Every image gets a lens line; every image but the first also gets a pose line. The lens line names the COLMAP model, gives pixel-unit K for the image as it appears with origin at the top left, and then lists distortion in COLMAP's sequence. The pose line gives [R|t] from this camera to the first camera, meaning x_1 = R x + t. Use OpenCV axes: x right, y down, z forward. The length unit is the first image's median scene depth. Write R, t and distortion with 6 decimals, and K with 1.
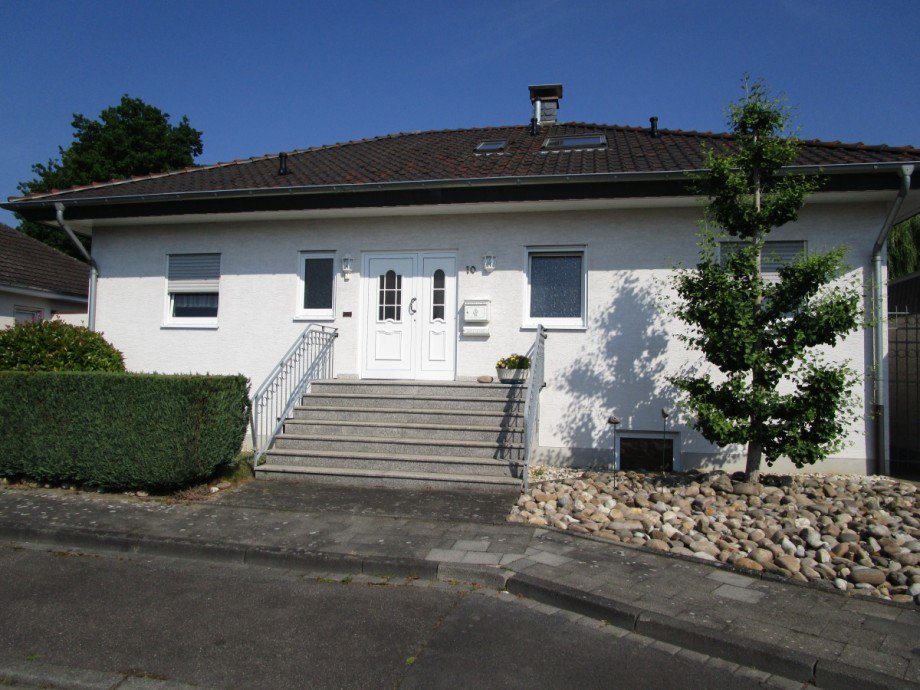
lens RADIAL K [[651.4, 0, 460.0], [0, 651.4, 345.0], [0, 0, 1]] dist [-0.016779, -0.007063]
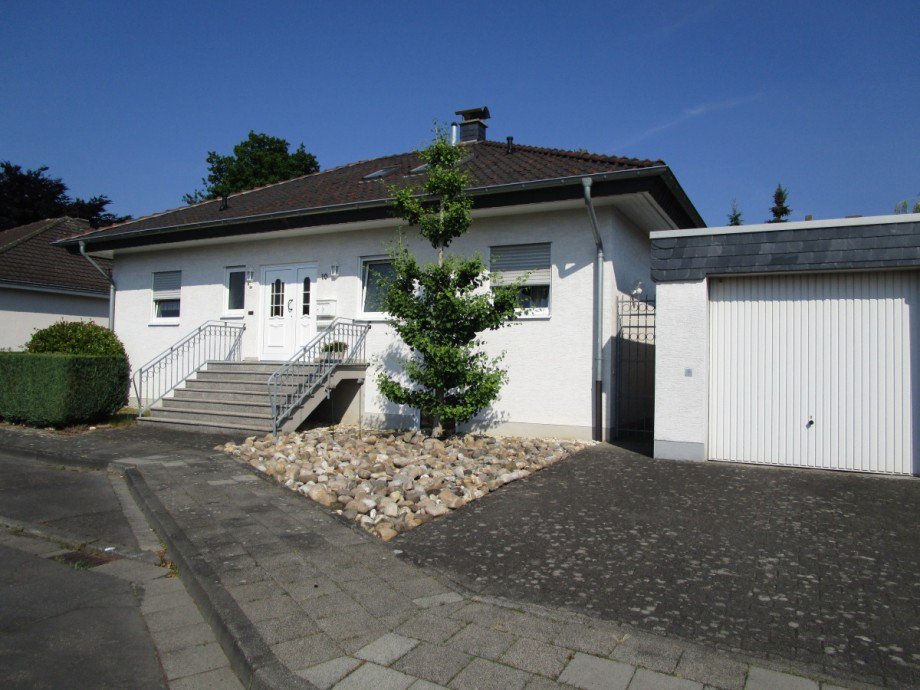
lens RADIAL K [[651.4, 0, 460.0], [0, 651.4, 345.0], [0, 0, 1]] dist [-0.016779, -0.007063]
pose [[0.960030, -0.009362, -0.279739, 0.638383], [0.012148, 0.999892, 0.008229, 0.013735], [0.279632, -0.011298, 0.960041, -0.173891]]
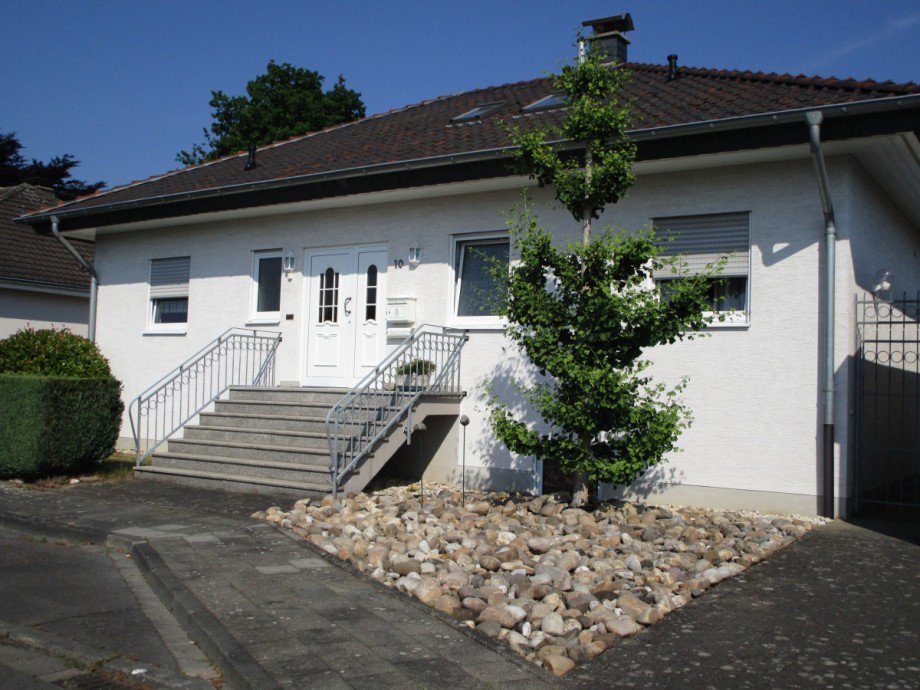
lens RADIAL K [[941.5, 0, 460.0], [0, 941.5, 345.0], [0, 0, 1]] dist [-0.022283, -0.027938]
pose [[0.928172, -0.008877, -0.372046, 0.569043], [0.004060, 0.999898, -0.013728, 0.012307], [0.372130, 0.011231, 0.928113, -0.156601]]
